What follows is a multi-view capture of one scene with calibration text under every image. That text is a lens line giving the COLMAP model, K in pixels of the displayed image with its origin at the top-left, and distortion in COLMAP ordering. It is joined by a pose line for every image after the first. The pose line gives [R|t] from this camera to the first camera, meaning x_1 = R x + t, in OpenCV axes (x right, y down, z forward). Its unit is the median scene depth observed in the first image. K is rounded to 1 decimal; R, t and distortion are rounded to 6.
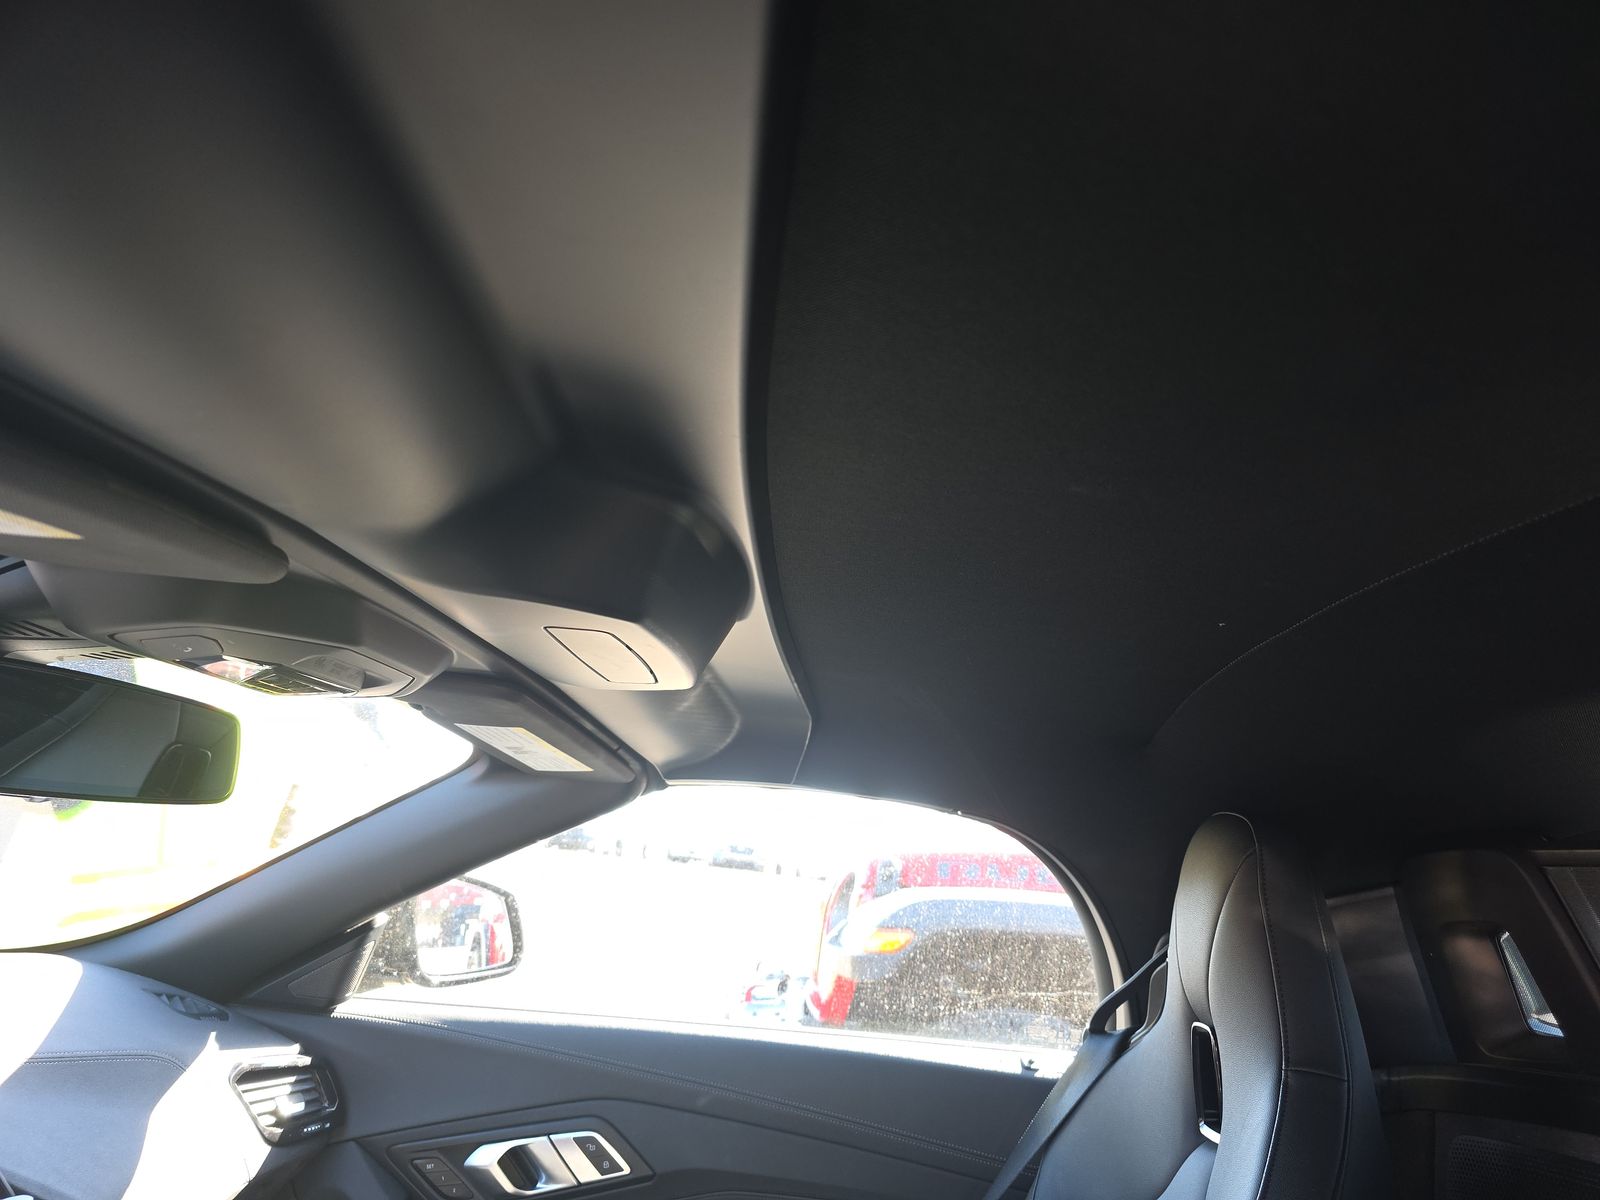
lens RADIAL K [[1056.3, 0, 828.3], [0, 1056.3, 604.7], [0, 0, 1]] dist [-0.001714, -0.000233]
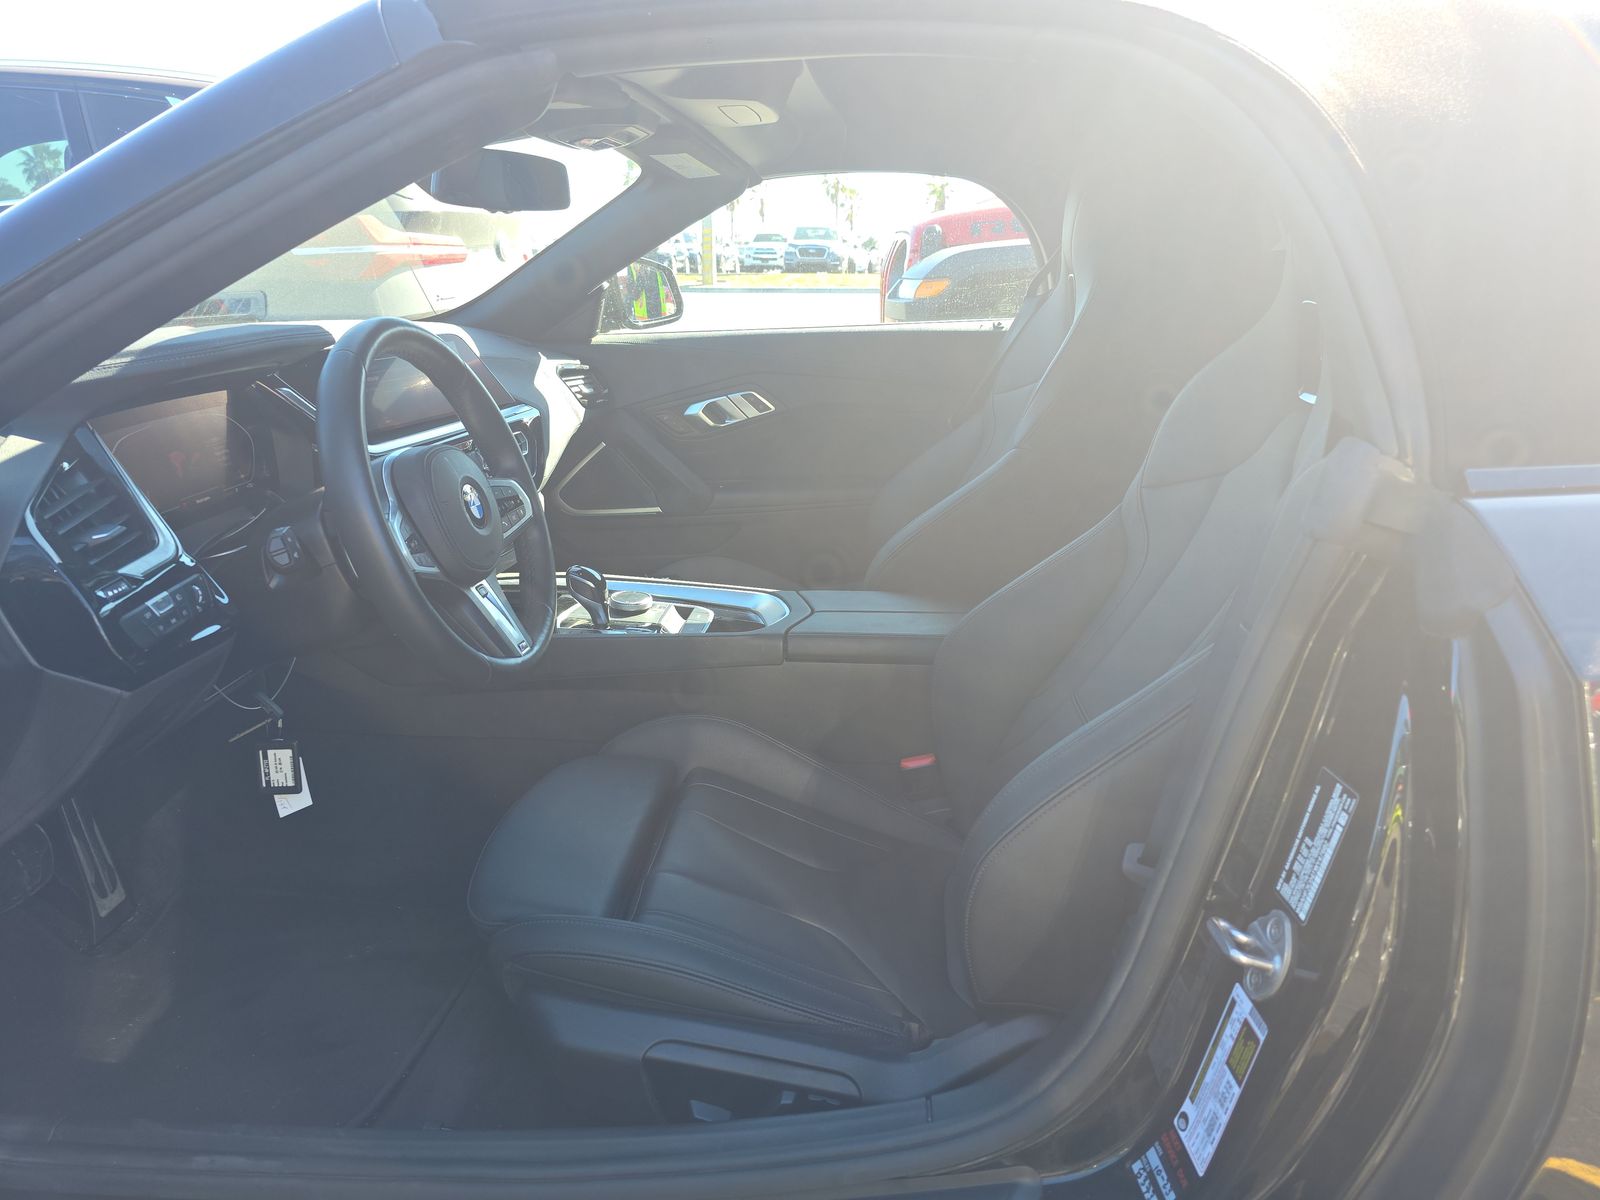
lens RADIAL K [[1056.3, 0, 828.3], [0, 1056.3, 604.7], [0, 0, 1]] dist [-0.001714, -0.000233]
pose [[0.991784, -0.084521, -0.096022, 0.046641], [0.122339, 0.846037, 0.518897, -0.102825], [0.037381, -0.526381, 0.849427, -0.700219]]
